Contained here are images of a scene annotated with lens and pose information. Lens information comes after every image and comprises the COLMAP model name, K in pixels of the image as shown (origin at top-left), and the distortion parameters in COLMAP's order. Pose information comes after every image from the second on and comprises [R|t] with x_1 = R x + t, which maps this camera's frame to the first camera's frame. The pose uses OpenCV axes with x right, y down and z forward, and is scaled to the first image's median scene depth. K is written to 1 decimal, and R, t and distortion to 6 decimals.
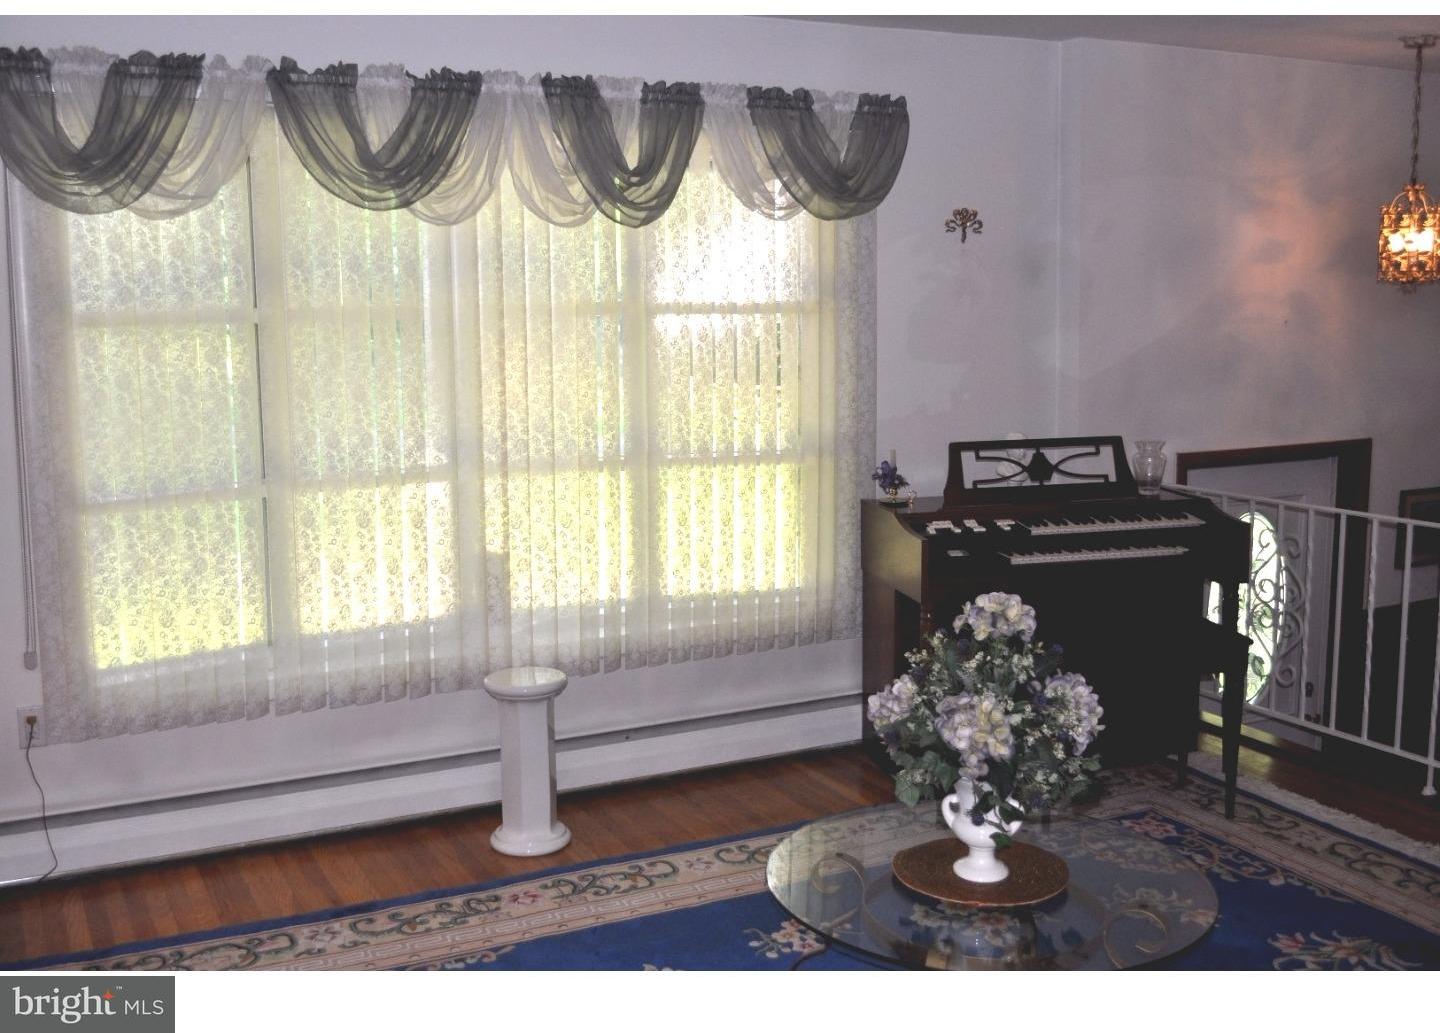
lens RADIAL K [[1521.8, 0, 727.1], [0, 1521.8, 509.9], [0, 0, 1]] dist [-0.062050, 0.000000]
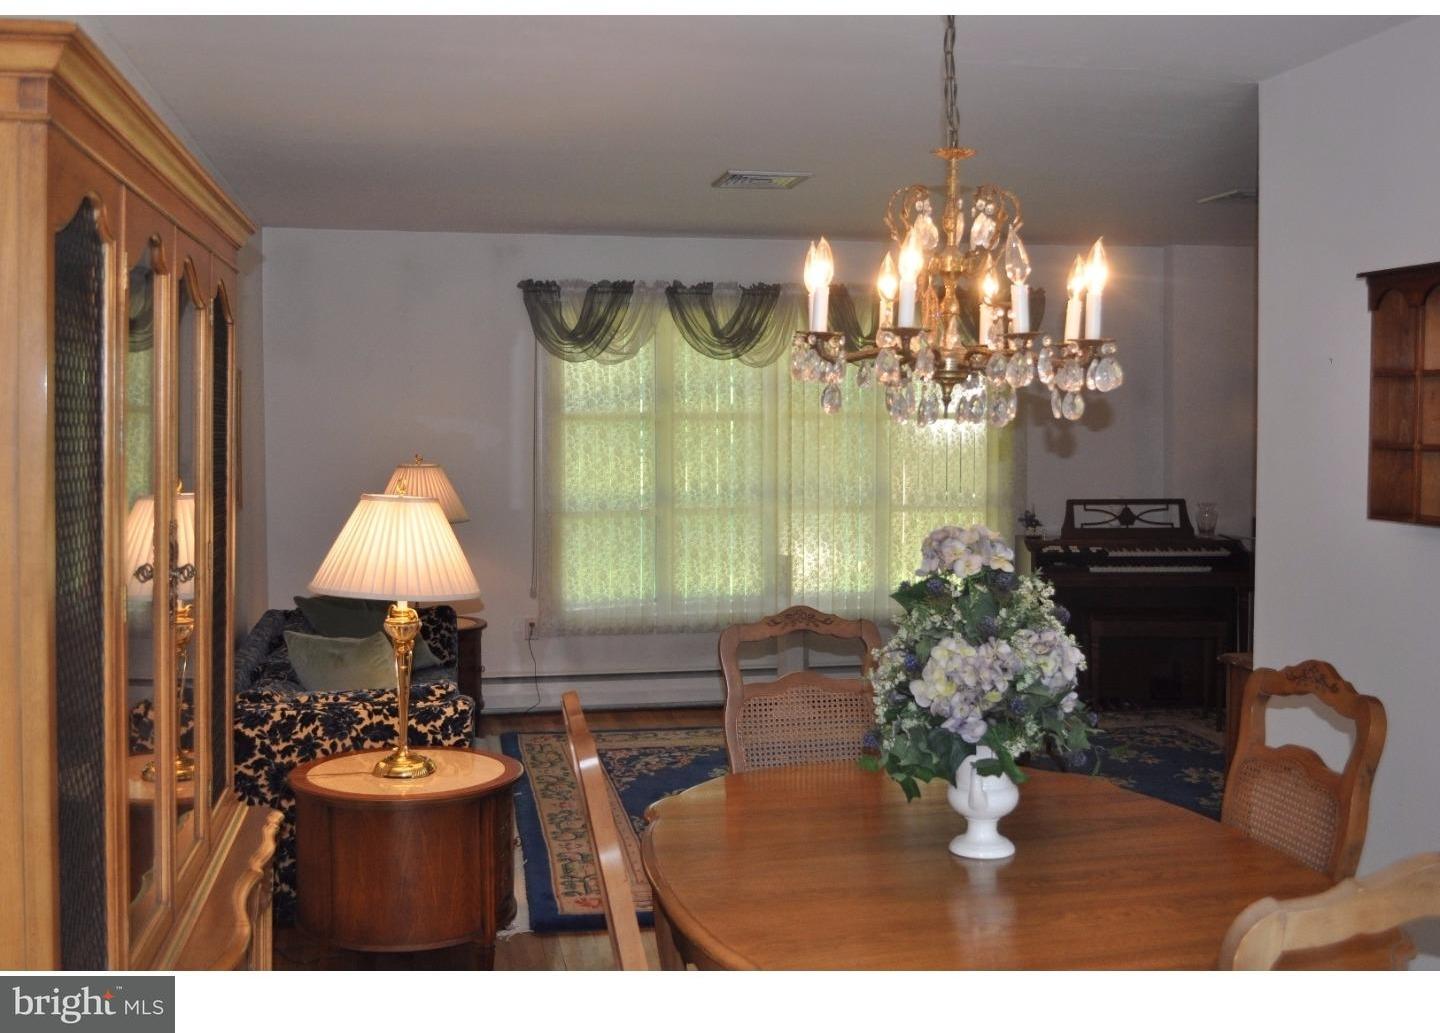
lens RADIAL K [[1521.8, 0, 718.1], [0, 1521.8, 515.8], [0, 0, 1]] dist [-0.062050, 0.000000]
pose [[0.962130, 0.024507, -0.271488, 0.274577], [-0.044419, 0.996734, -0.067443, 0.117991], [0.268948, 0.076948, 0.960076, -0.772608]]
